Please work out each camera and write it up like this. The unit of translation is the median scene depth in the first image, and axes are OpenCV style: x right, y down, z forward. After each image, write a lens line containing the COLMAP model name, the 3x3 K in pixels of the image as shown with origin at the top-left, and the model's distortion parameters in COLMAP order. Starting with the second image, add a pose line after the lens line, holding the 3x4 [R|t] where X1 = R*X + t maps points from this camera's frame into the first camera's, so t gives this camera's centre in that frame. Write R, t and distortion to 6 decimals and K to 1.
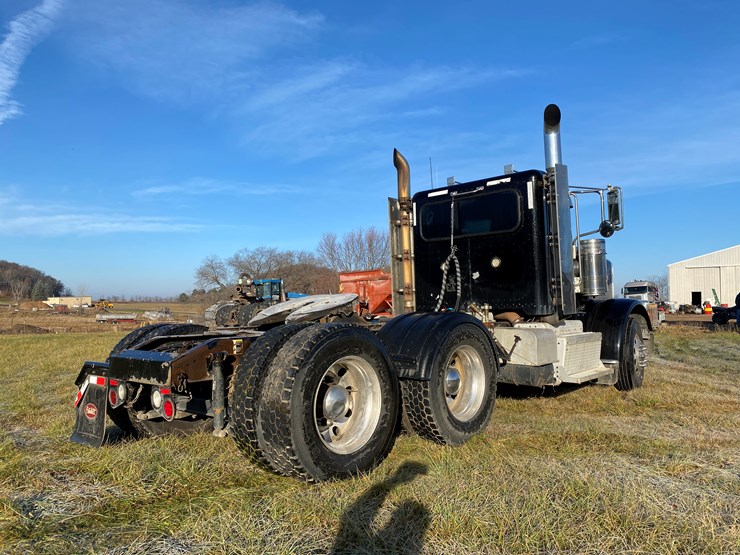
lens RADIAL K [[551.8, 0, 380.2], [0, 551.8, 277.0], [0, 0, 1]] dist [0.061708, -0.082611]
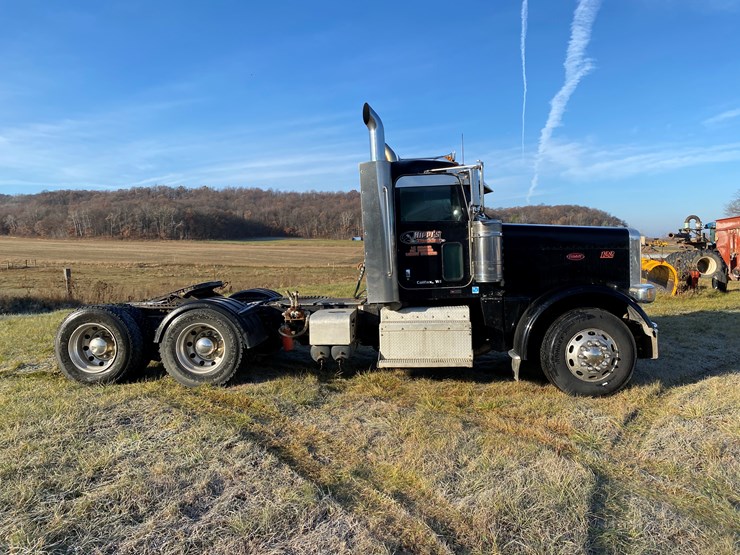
lens RADIAL K [[551.8, 0, 383.0], [0, 551.8, 262.5], [0, 0, 1]] dist [0.066015, -0.066004]
pose [[0.594156, 0.016038, -0.804190, 1.018523], [0.052554, 0.996891, 0.058709, -0.061239], [0.802631, -0.077146, 0.591466, 0.332333]]
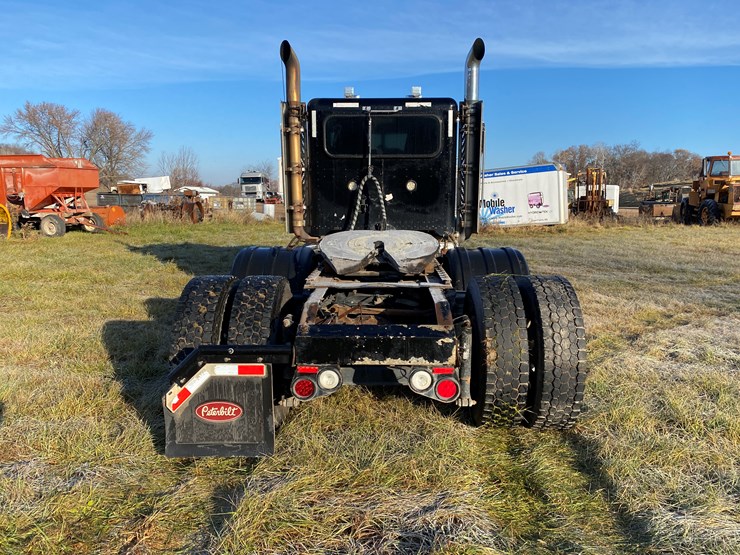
lens RADIAL K [[555.1, 0, 372.6], [0, 555.1, 279.5], [0, 0, 1]] dist [0.072339, -0.096757]
pose [[0.767217, -0.084006, 0.635862, -0.489883], [-0.049877, 0.980569, 0.189727, -0.044633], [-0.639445, -0.177277, 0.748120, 0.218979]]
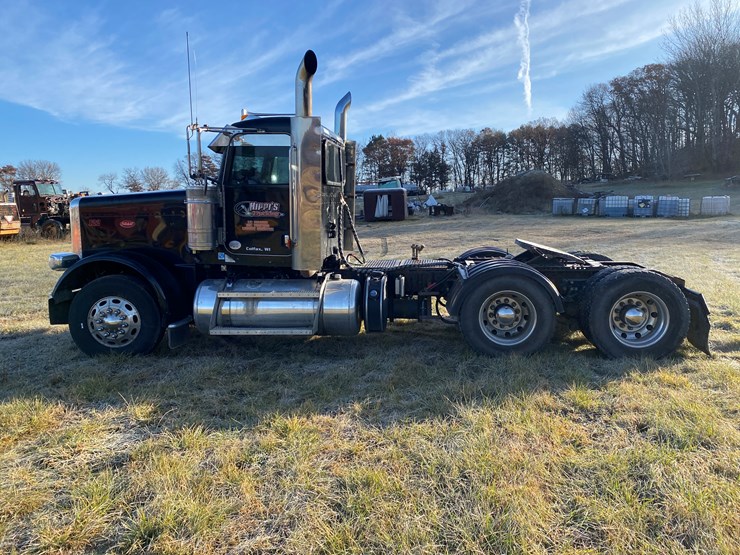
lens RADIAL K [[560.7, 0, 370.0], [0, 560.7, 277.5], [0, 0, 1]] dist [0.048551, -0.067236]
pose [[-0.579066, -0.087569, 0.810564, -0.723208], [-0.025769, 0.995684, 0.089159, 0.004749], [-0.814873, 0.030741, -0.578823, 1.508413]]
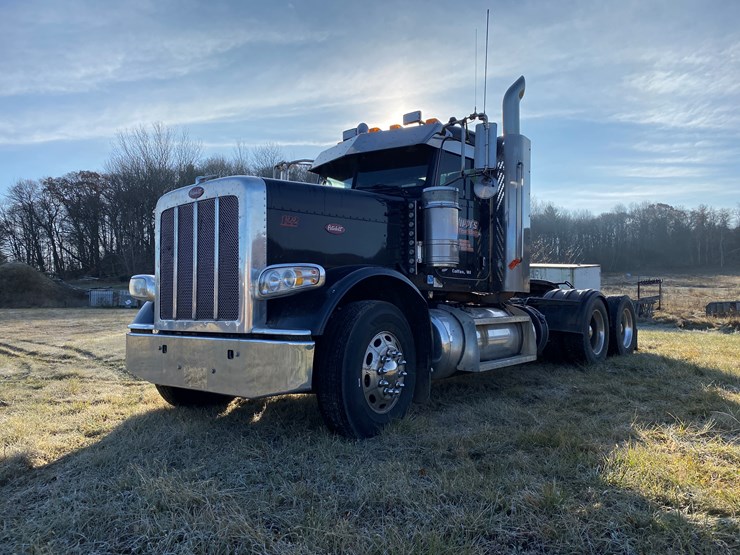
lens RADIAL K [[566.7, 0, 370.9], [0, 566.7, 289.7], [0, 0, 1]] dist [0.015327, -0.002040]
pose [[-0.999343, 0.023877, -0.027261, 0.286246], [0.025938, 0.996619, -0.077957, 0.129891], [0.025308, -0.078613, -0.996584, 1.917433]]
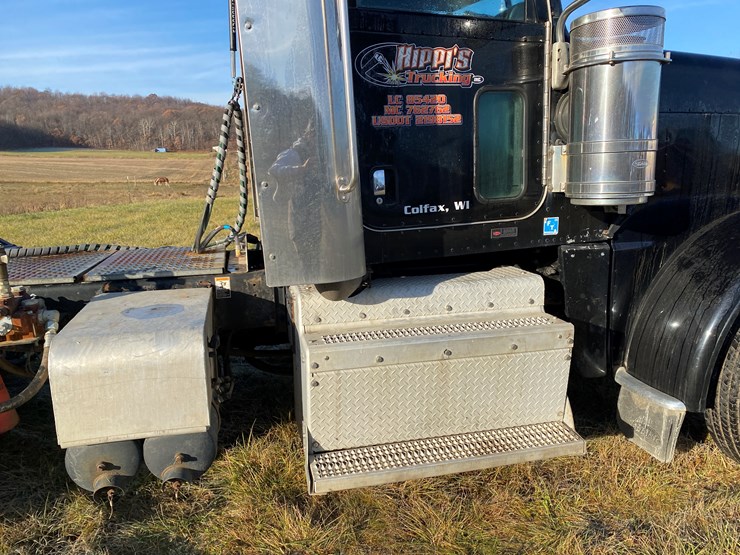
lens RADIAL K [[560.7, 0, 370.0], [0, 560.7, 277.5], [0, 0, 1]] dist [0.048551, -0.067236]
pose [[0.804994, 0.115792, -0.581874, 0.471779], [0.039846, 0.968003, 0.247756, -0.011377], [0.591943, -0.222627, 0.774623, 0.665607]]
